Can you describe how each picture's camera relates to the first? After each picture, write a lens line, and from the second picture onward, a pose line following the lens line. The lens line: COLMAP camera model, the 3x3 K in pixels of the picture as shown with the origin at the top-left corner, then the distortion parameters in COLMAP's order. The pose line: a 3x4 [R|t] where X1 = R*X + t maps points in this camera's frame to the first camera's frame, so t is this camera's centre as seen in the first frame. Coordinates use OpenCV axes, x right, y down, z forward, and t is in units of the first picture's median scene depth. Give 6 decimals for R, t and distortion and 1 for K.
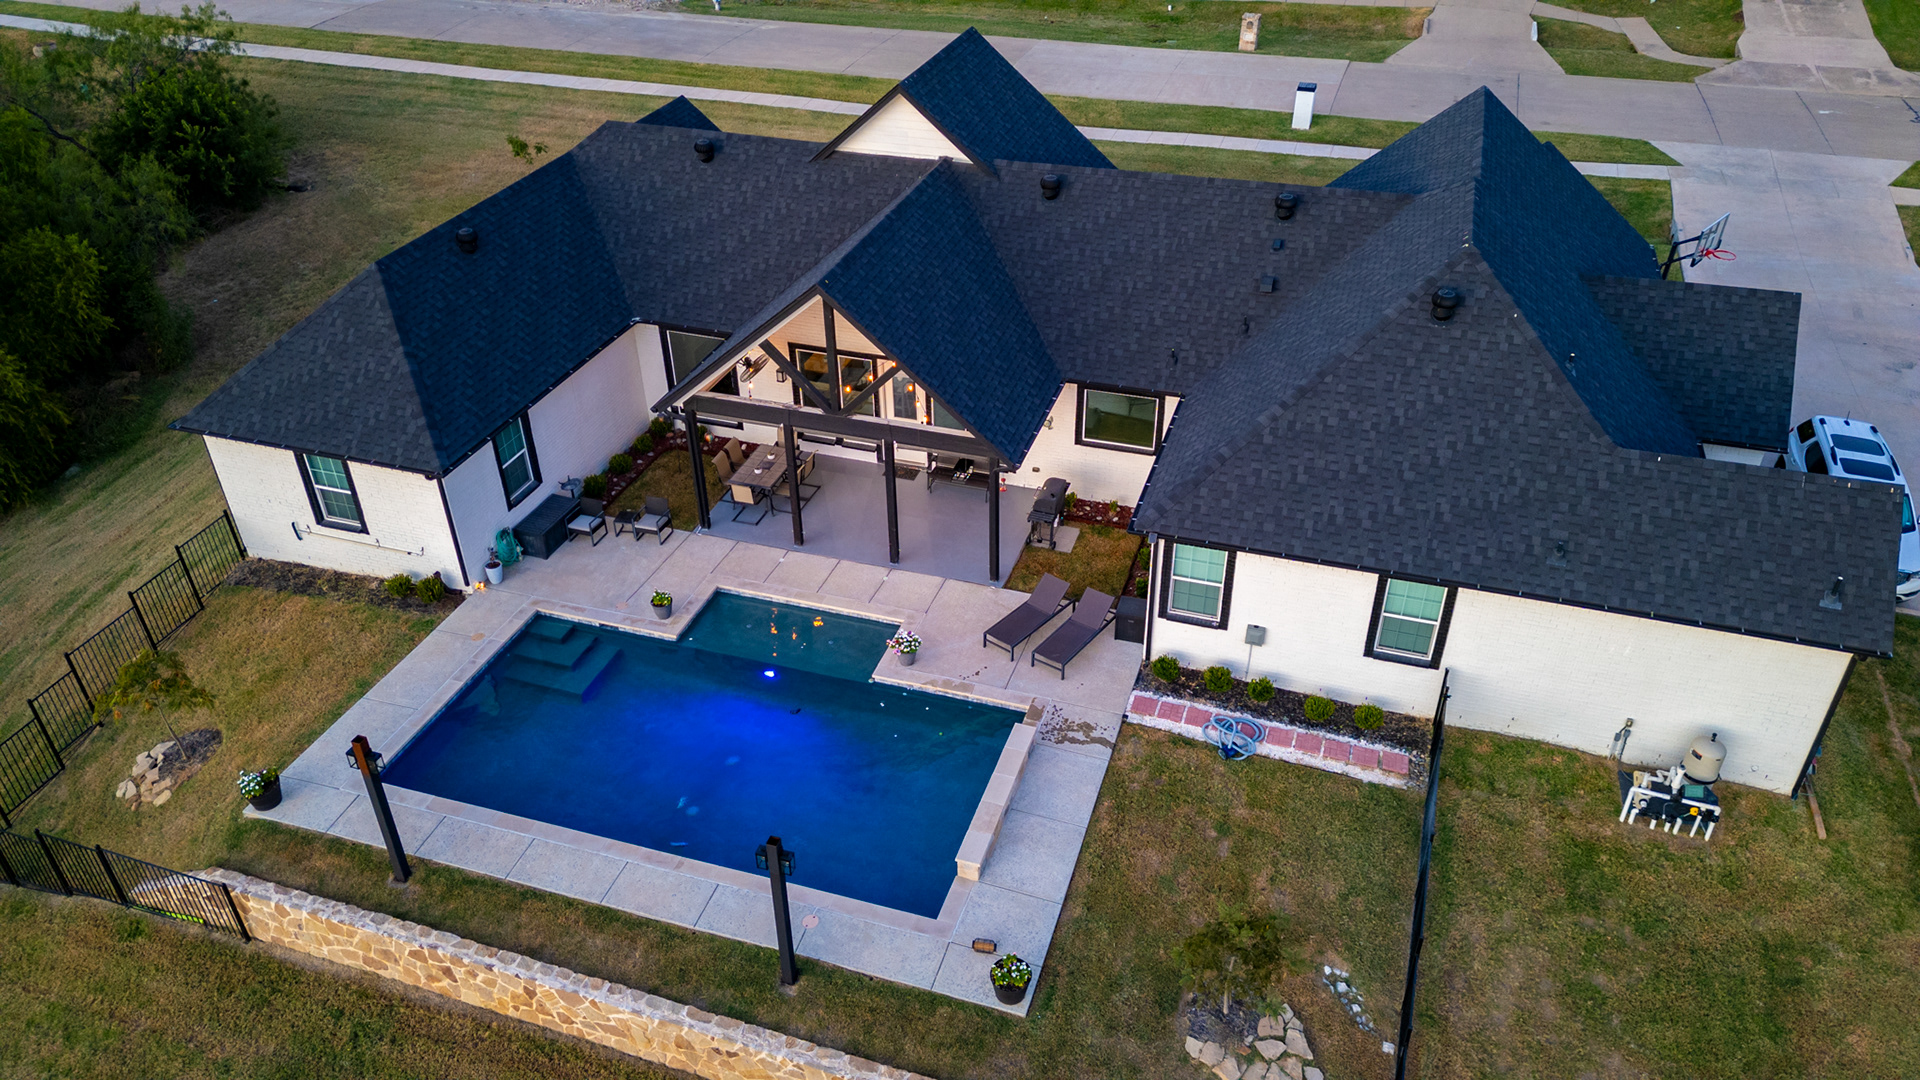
lens RADIAL K [[1331.0, 0, 958.6], [0, 1331.0, 538.0], [0, 0, 1]] dist [0.058870, -0.024460]
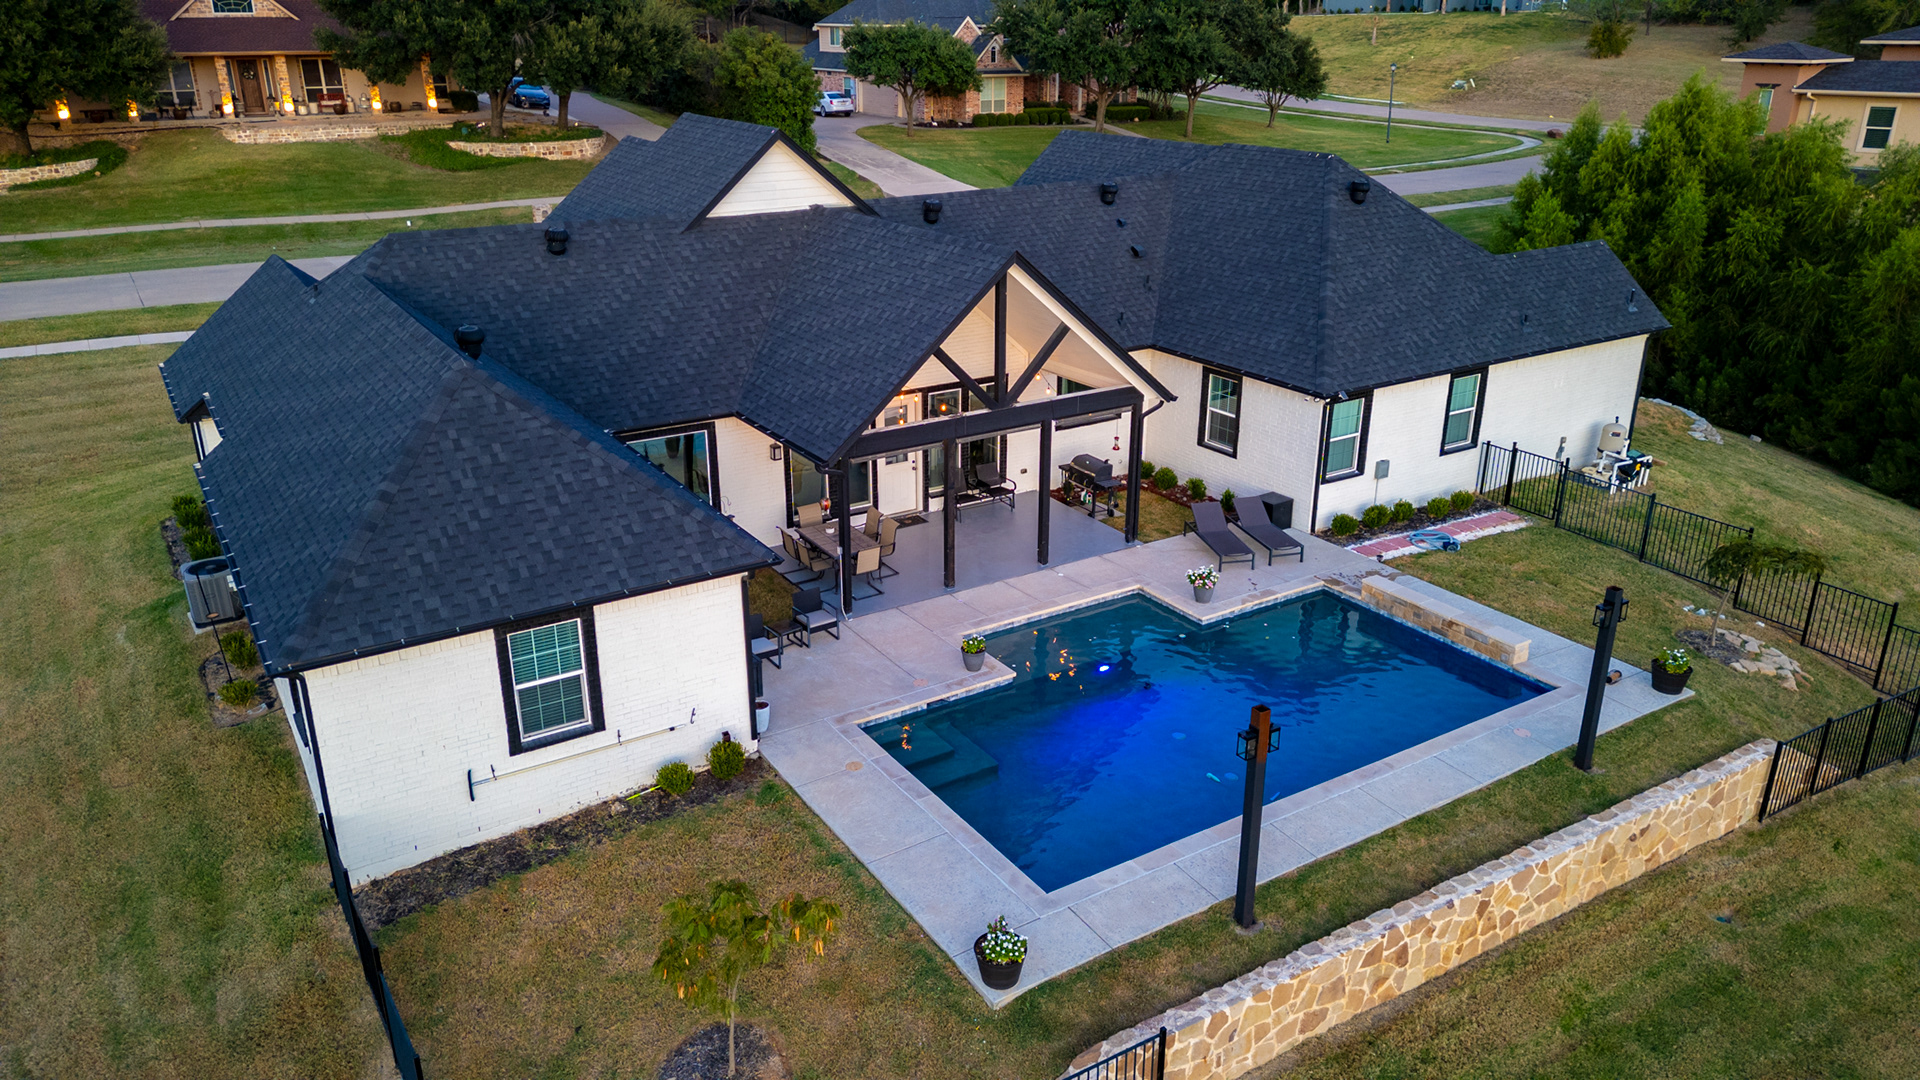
lens RADIAL K [[1331.0, 0, 956.4], [0, 1331.0, 539.9], [0, 0, 1]] dist [0.058870, -0.024460]
pose [[0.636905, -0.270947, 0.721762, -0.869998], [0.425877, 0.904047, -0.036431, 0.011978], [-0.642636, 0.330585, 0.691182, 0.438338]]
